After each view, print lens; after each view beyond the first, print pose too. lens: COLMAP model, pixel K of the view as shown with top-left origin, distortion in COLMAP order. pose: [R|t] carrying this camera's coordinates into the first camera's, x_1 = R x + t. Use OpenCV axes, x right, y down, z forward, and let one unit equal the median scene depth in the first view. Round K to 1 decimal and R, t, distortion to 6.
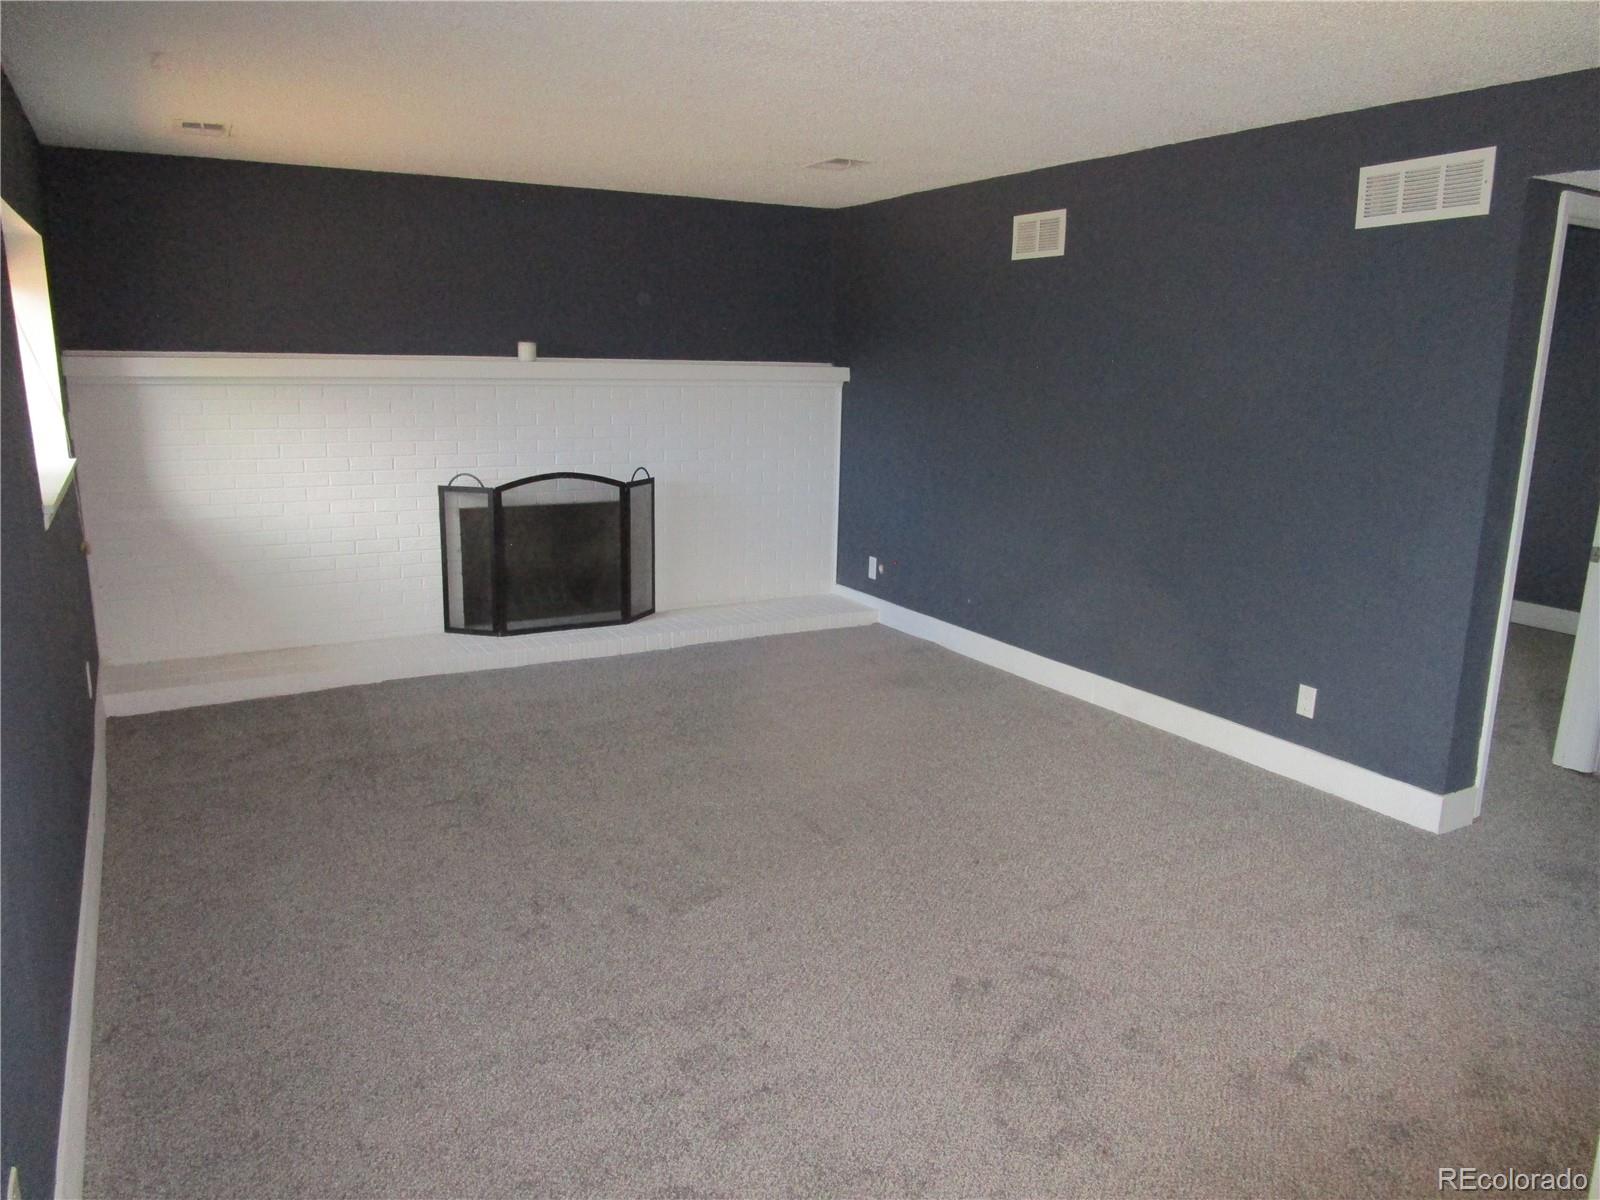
lens RADIAL K [[1143.3, 0, 795.2], [0, 1143.3, 600.5], [0, 0, 1]] dist [-0.029516, 0.012808]
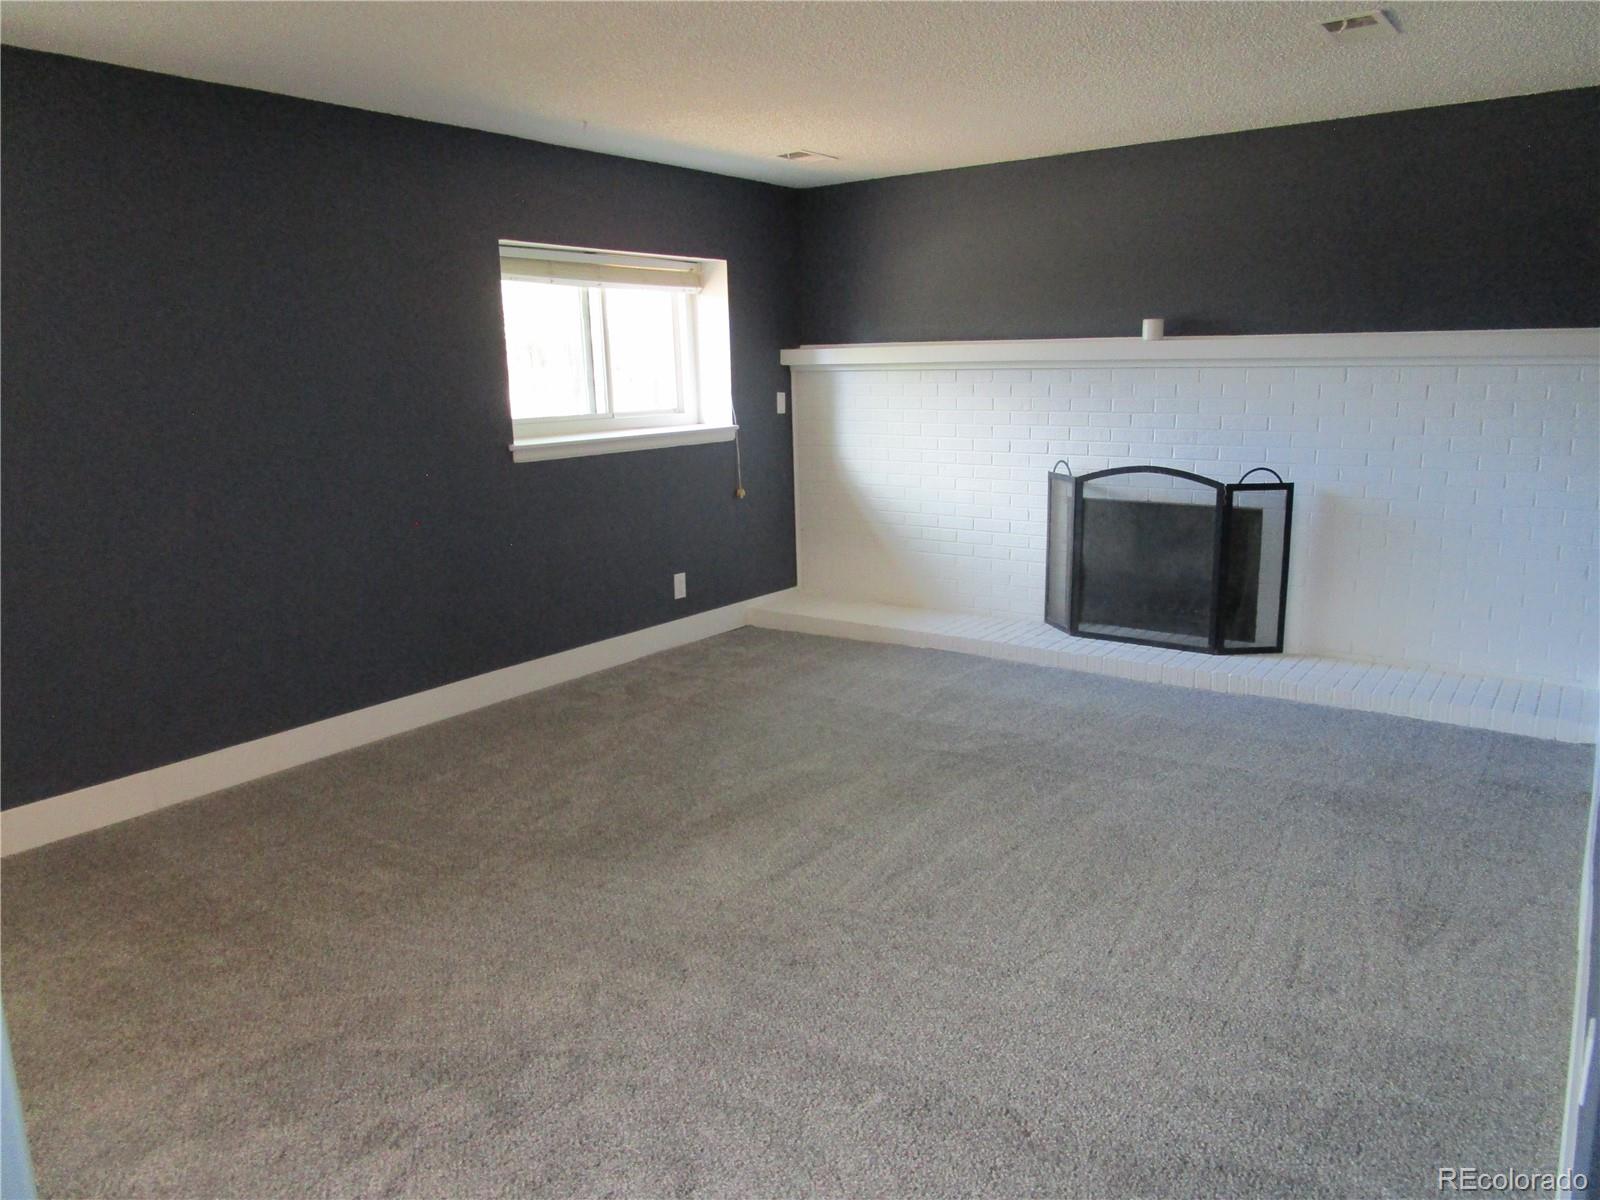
lens RADIAL K [[1143.3, 0, 796.4], [0, 1143.3, 603.0], [0, 0, 1]] dist [-0.029516, 0.012808]
pose [[0.415114, 0.162673, -0.895108, 0.483023], [-0.164325, 0.981108, 0.102095, -0.053398], [0.894806, 0.104708, 0.434003, 0.384855]]
